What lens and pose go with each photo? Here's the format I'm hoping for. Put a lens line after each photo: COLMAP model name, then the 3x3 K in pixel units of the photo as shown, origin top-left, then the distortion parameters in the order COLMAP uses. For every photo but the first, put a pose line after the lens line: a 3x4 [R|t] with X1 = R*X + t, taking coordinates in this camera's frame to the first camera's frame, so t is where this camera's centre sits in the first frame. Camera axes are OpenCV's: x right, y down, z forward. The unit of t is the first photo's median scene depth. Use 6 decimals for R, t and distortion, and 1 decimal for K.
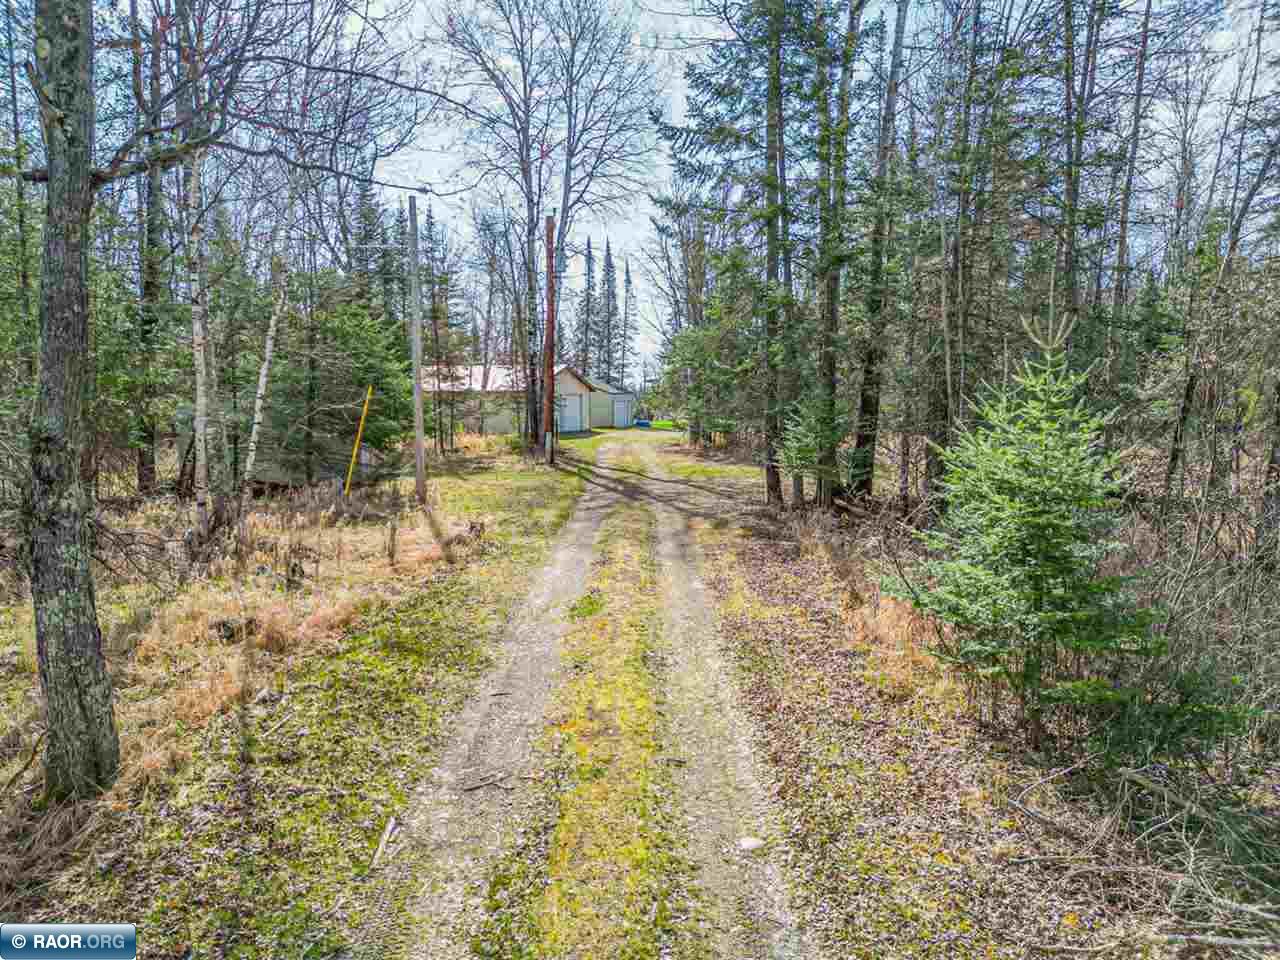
lens RADIAL K [[897.8, 0, 639.7], [0, 897.8, 477.2], [0, 0, 1]] dist [0.060248, -0.049125]
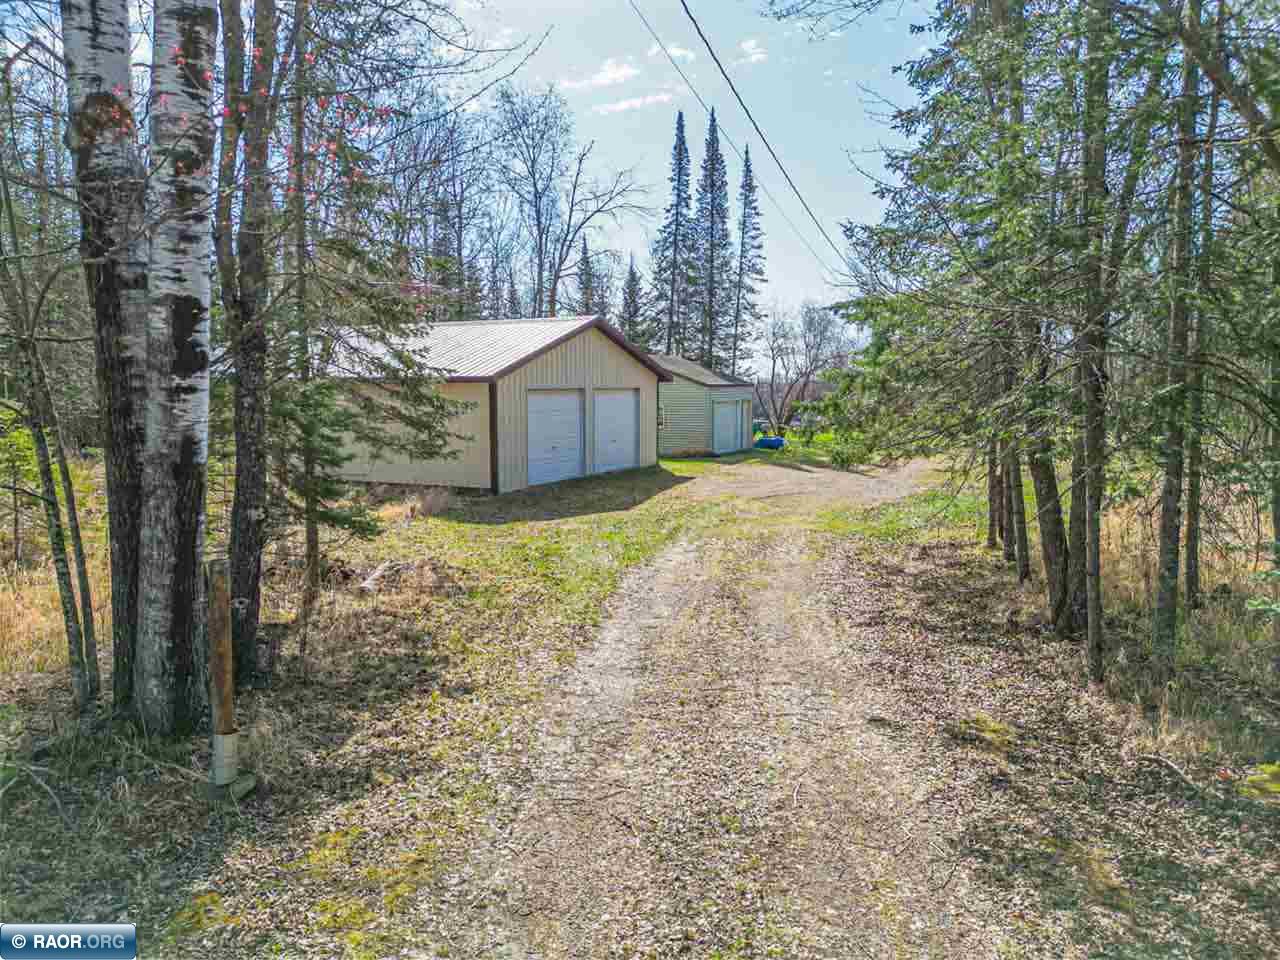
lens RADIAL K [[897.8, 0, 640.6], [0, 897.8, 481.6], [0, 0, 1]] dist [0.060248, -0.049125]
pose [[0.990777, 0.014201, -0.134757, -0.000652], [-0.013235, 0.999880, 0.008062, -0.037822], [0.134855, -0.006204, 0.990846, 0.433505]]
